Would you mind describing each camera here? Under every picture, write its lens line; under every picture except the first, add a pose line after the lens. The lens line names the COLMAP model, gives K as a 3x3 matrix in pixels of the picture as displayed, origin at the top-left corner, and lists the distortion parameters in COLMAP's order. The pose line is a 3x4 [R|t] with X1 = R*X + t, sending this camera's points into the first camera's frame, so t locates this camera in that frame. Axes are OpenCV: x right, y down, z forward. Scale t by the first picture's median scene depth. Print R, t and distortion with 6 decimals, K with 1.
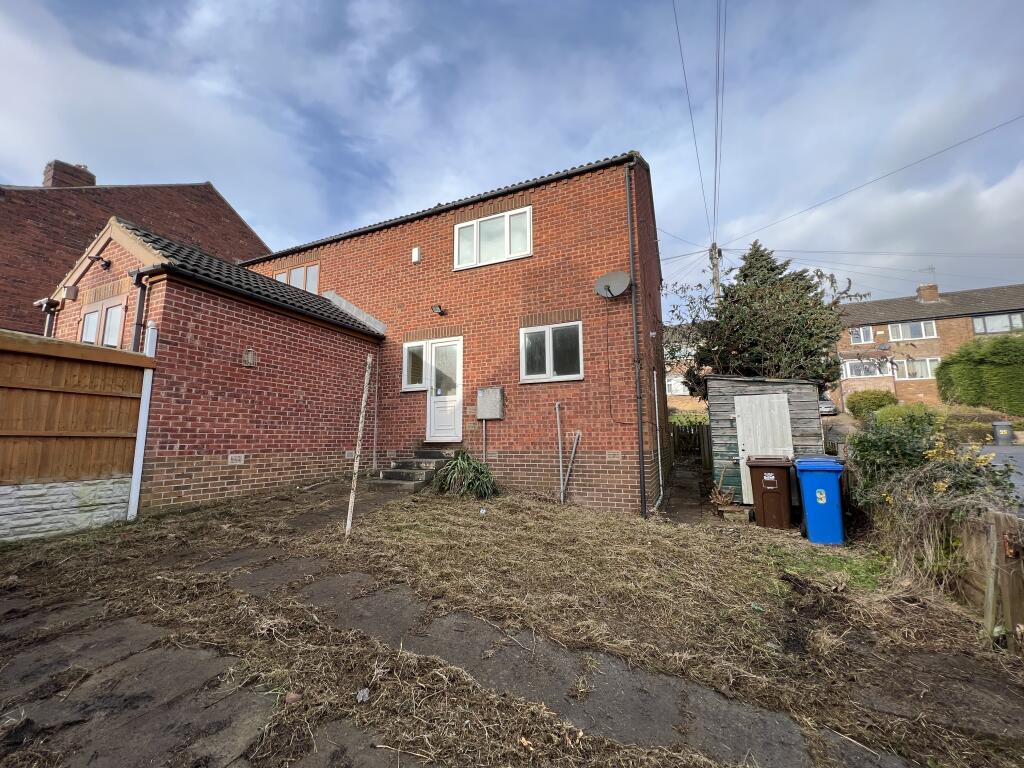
lens RADIAL K [[407.0, 0, 512.0], [0, 407.0, 384.0], [0, 0, 1]] dist [0.000187, -0.000005]
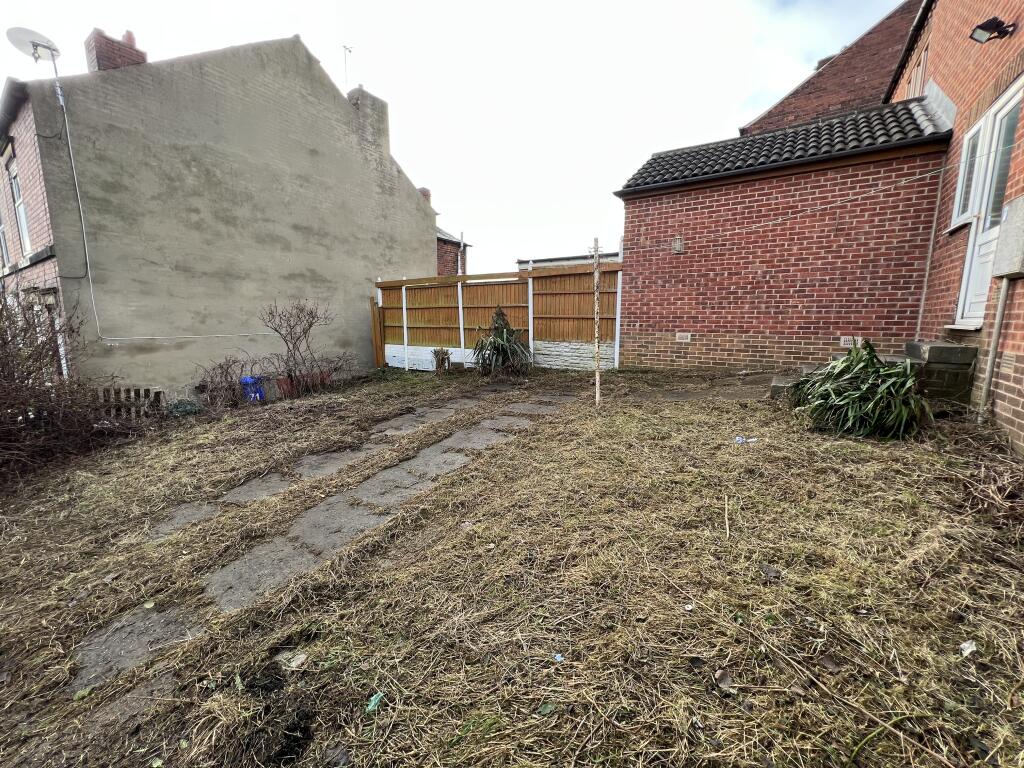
lens RADIAL K [[407.0, 0, 512.0], [0, 407.0, 384.0], [0, 0, 1]] dist [0.000187, -0.000005]
pose [[-0.157849, 0.151425, -0.975784, 0.566175], [0.127714, 0.983003, 0.131885, 0.104449], [0.979169, -0.103804, -0.174505, 0.736348]]
